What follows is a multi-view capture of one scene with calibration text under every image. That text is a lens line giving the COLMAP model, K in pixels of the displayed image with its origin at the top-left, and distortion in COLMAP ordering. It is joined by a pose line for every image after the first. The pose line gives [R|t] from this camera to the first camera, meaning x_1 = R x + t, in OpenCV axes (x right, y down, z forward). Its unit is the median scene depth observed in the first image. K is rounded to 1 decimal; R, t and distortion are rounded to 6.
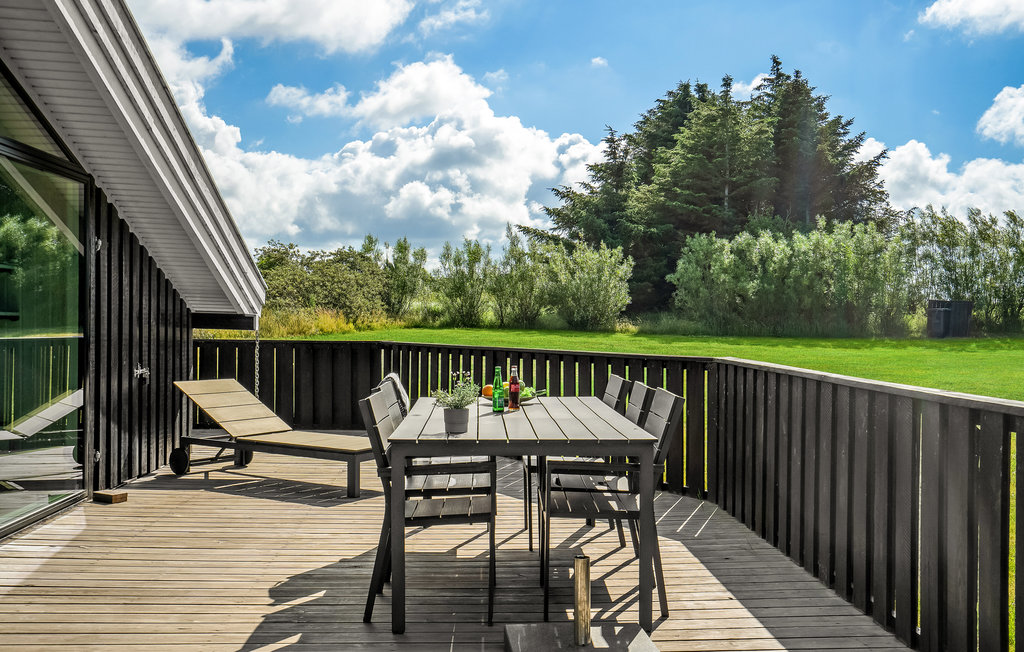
lens RADIAL K [[1000.3, 0, 510.7], [0, 1000.3, 329.4], [0, 0, 1]] dist [-0.008600, 0.000000]
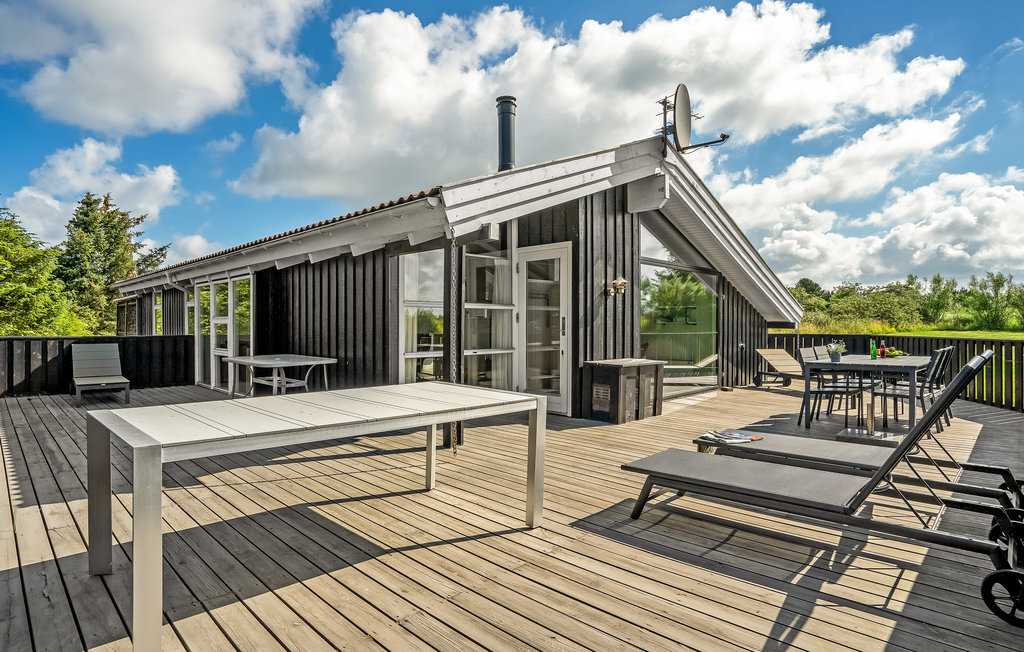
lens RADIAL K [[545.2, 0, 509.1], [0, 545.2, 330.2], [0, 0, 1]] dist [-0.000590, -0.000280]
pose [[0.681801, -0.003012, -0.731531, 0.220498], [-0.000740, 0.999988, -0.004807, 0.010229], [0.731537, 0.003819, 0.681791, -0.353432]]
